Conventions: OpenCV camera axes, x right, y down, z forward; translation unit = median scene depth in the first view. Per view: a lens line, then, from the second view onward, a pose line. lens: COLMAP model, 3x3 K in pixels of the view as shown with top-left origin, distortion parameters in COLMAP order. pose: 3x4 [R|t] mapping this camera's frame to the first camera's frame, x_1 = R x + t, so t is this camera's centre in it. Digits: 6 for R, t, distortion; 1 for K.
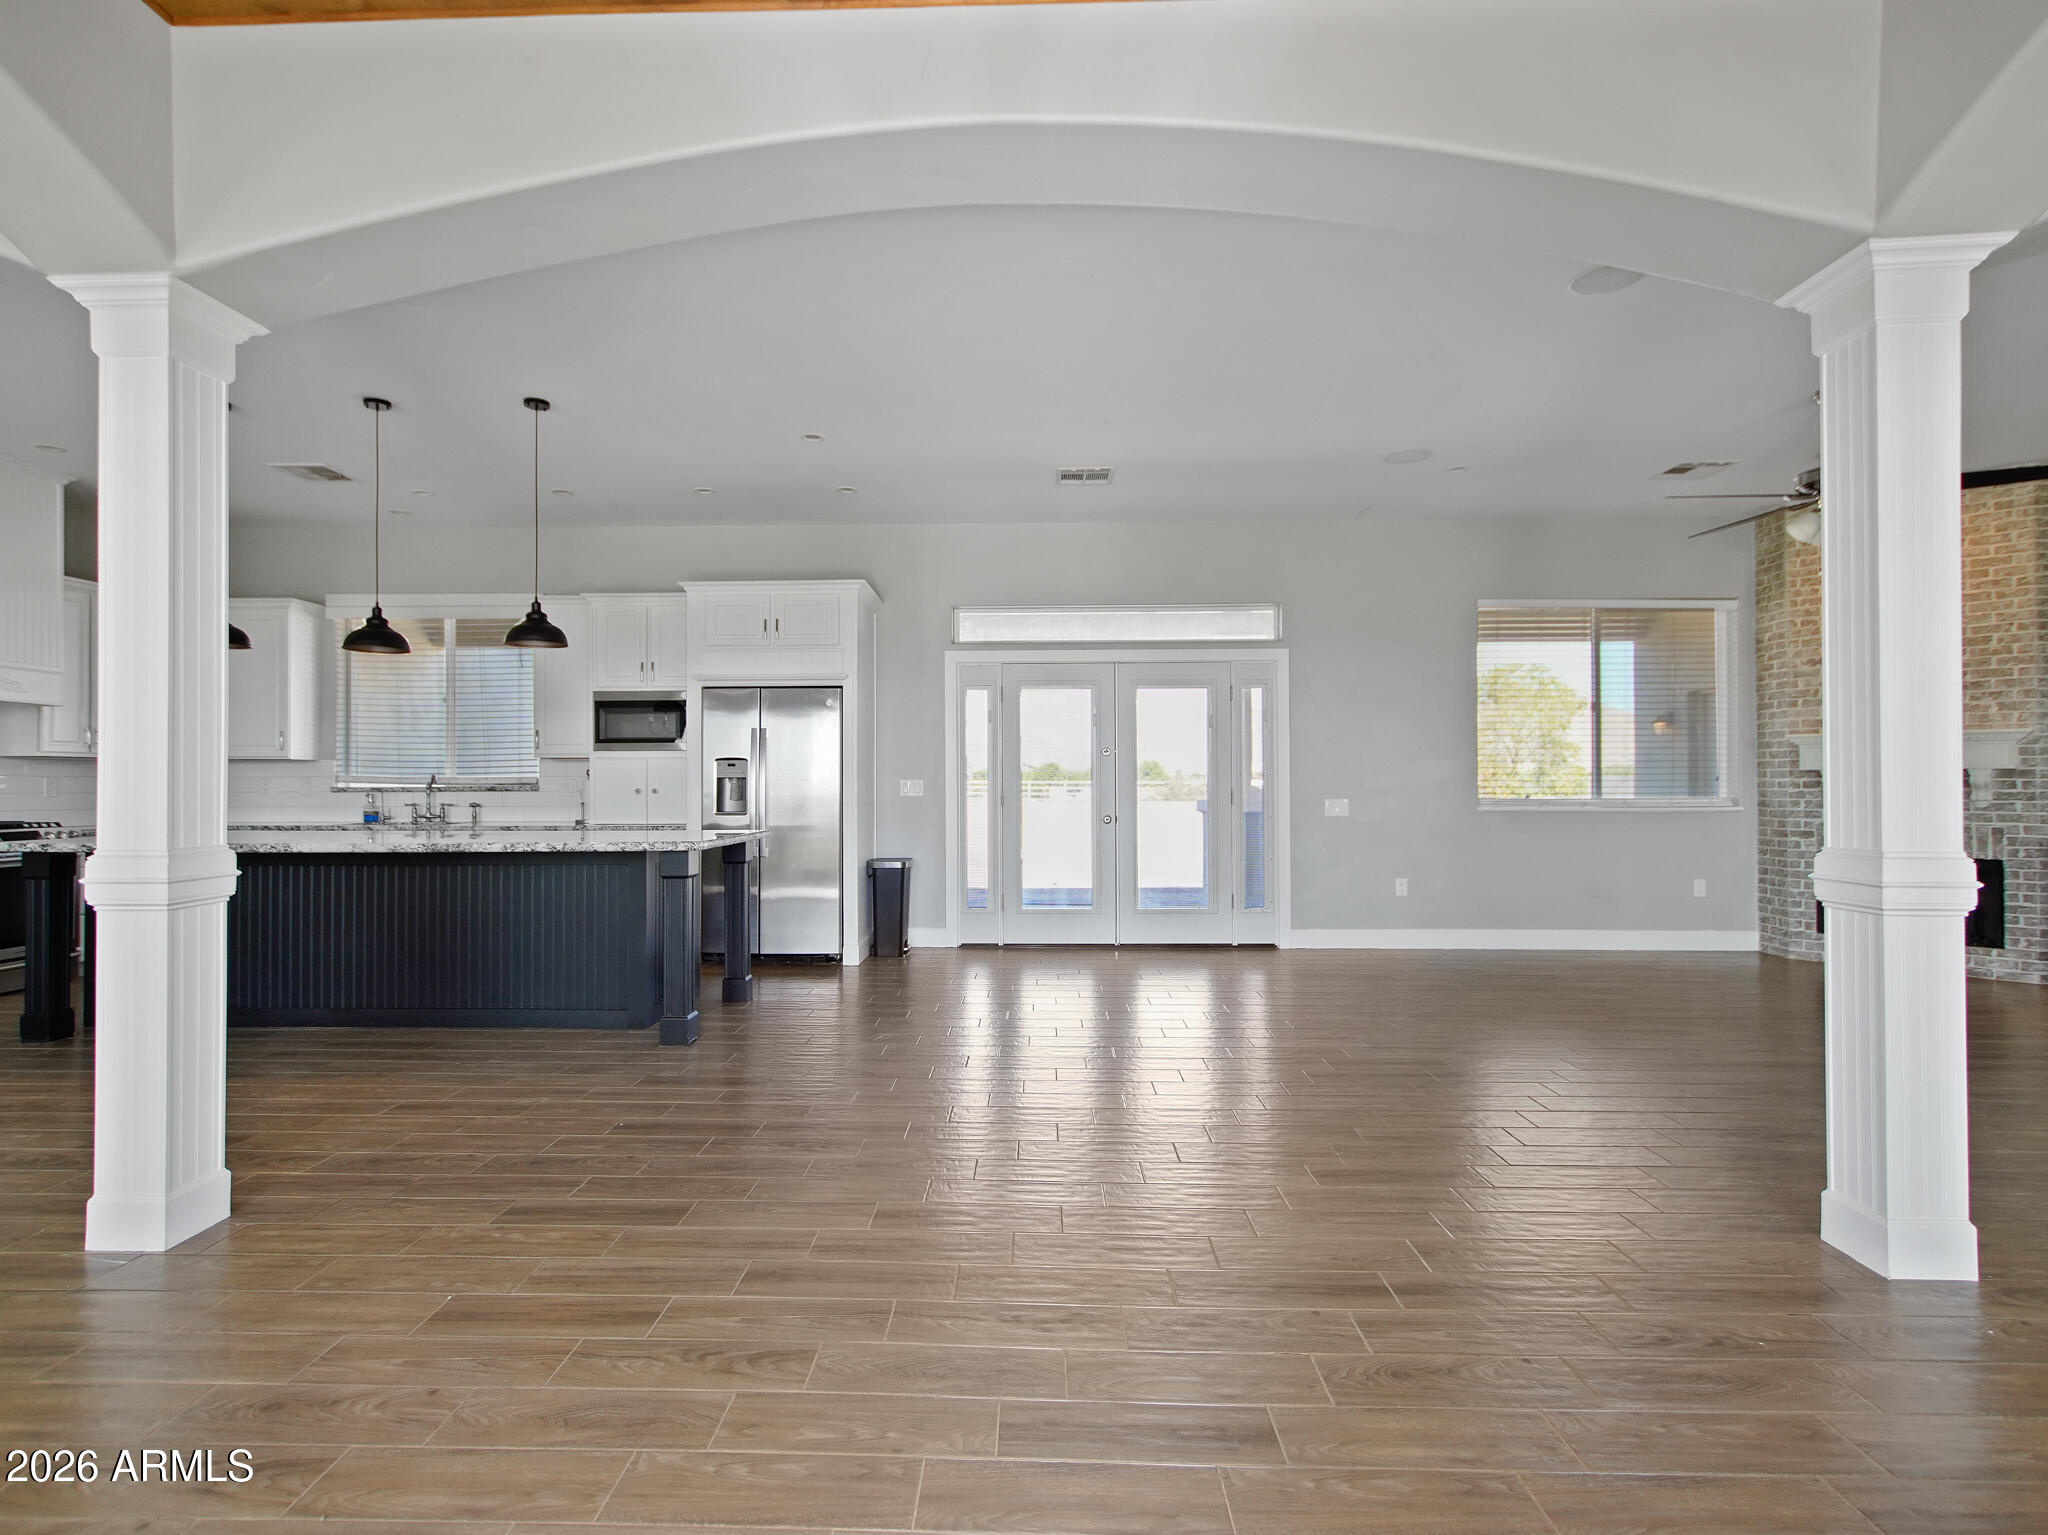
lens RADIAL K [[983.1, 0, 1012.2], [0, 983.1, 776.4], [0, 0, 1]] dist [0.000287, 0.000439]
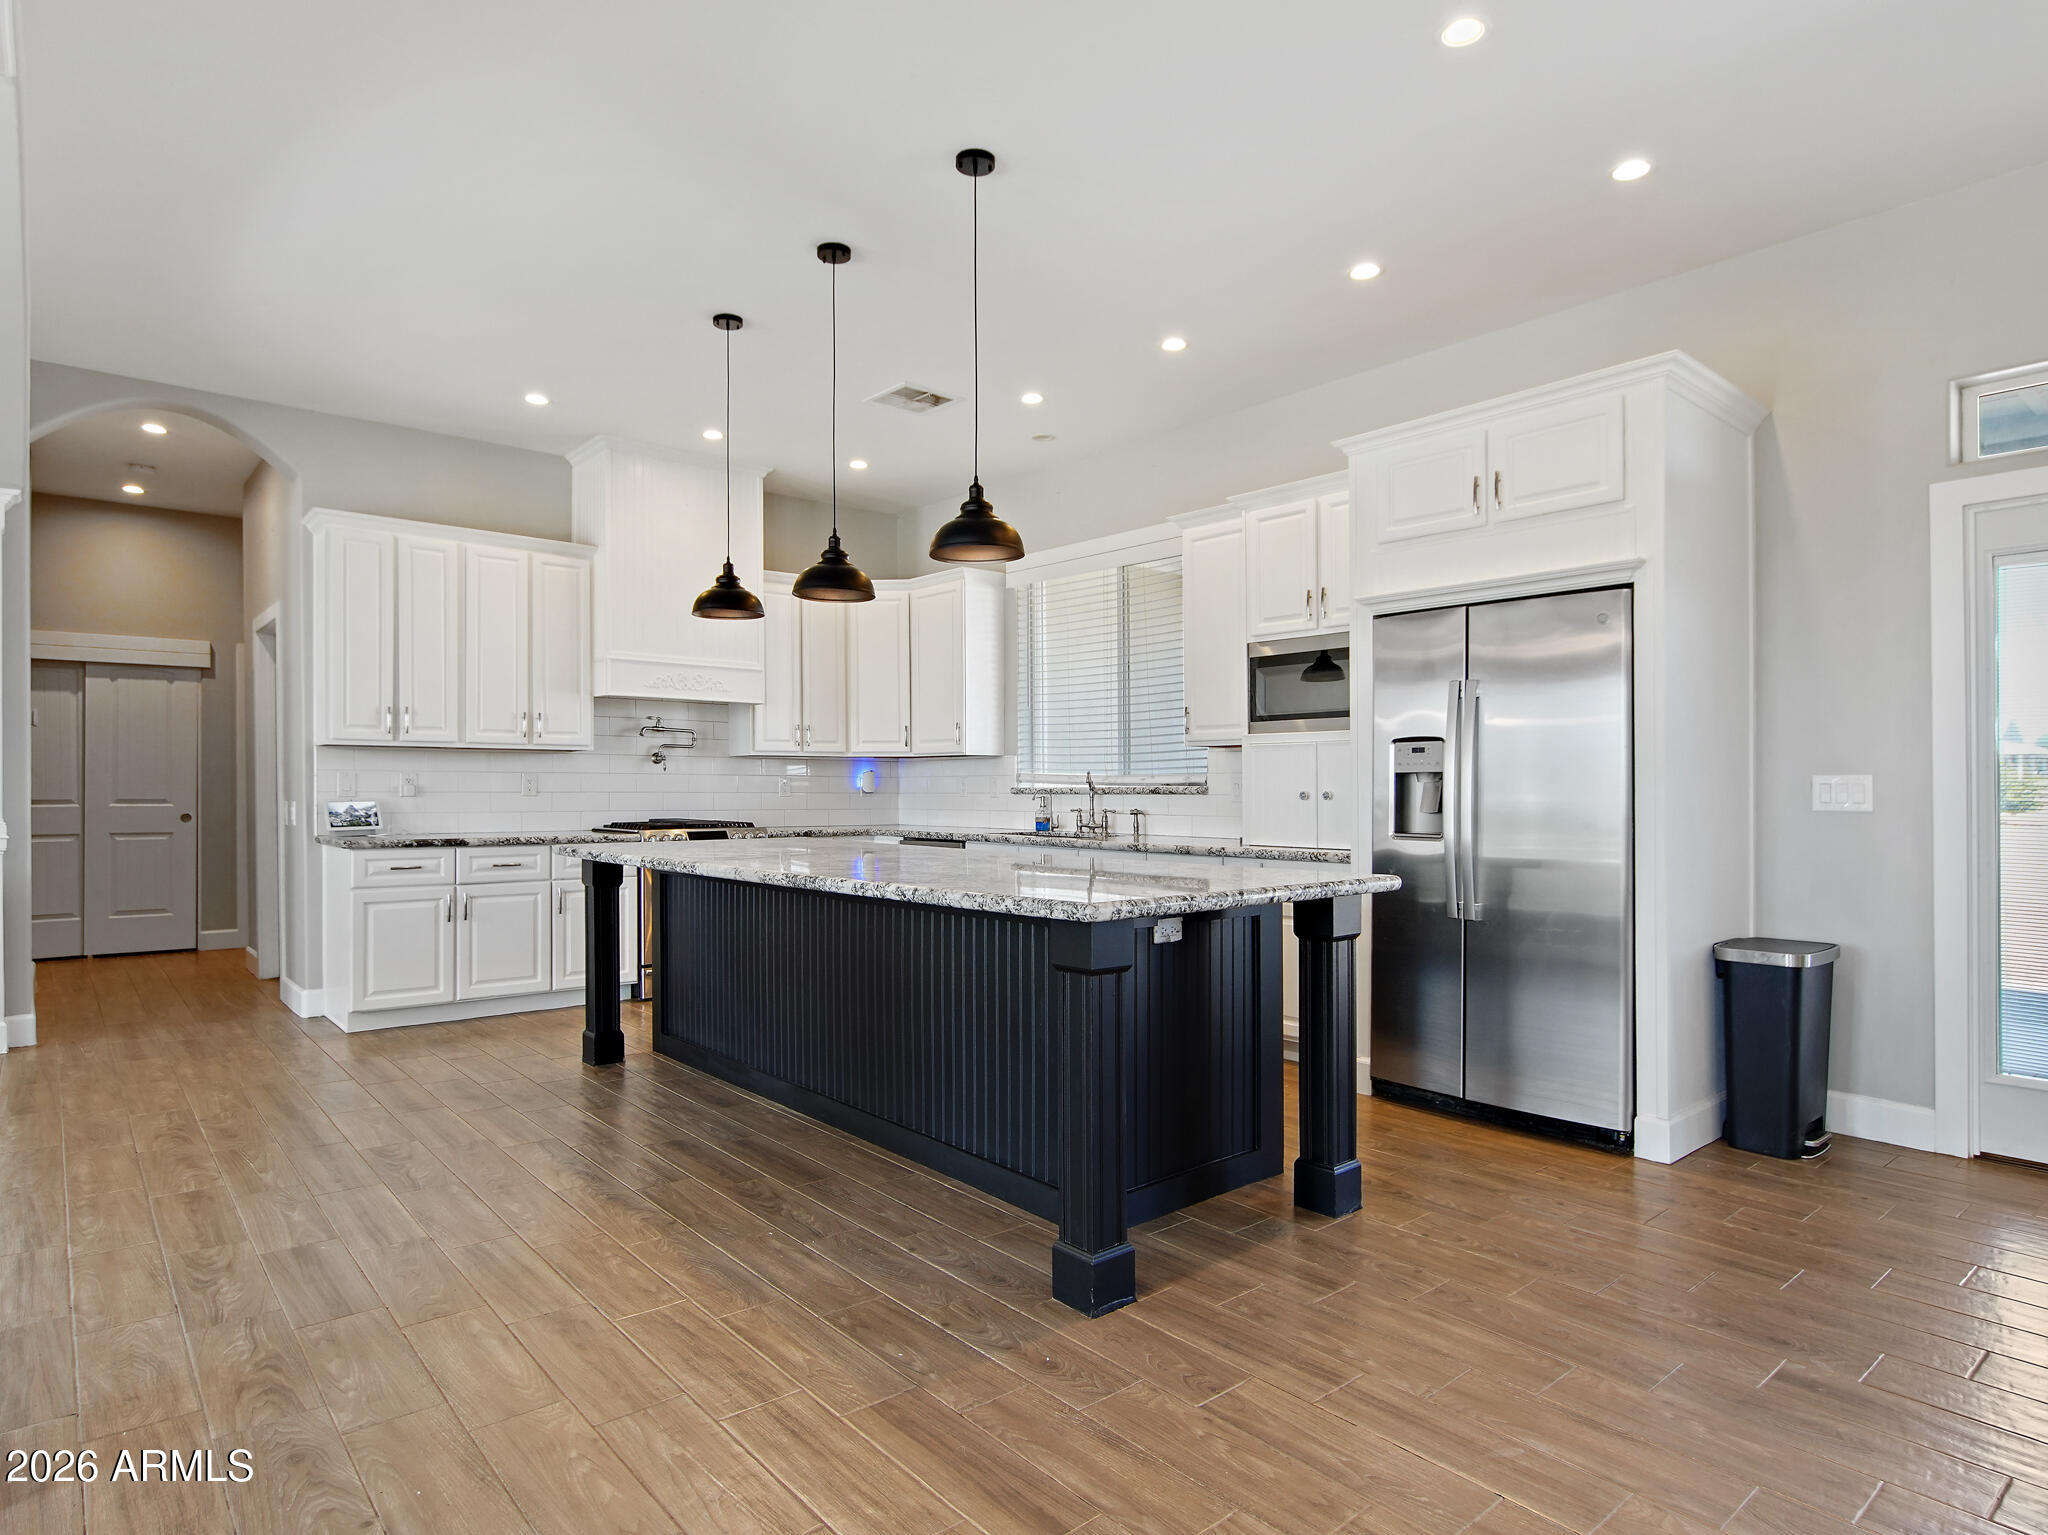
lens RADIAL K [[1141.2, 0, 1006.2], [0, 1141.2, 801.4], [0, 0, 1]] dist [-0.013174, 0.000301]
pose [[0.665581, 0.011353, -0.746239, 0.040104], [0.004264, 0.999810, 0.019014, 0.004272], [0.746313, -0.015837, 0.665406, 0.389480]]
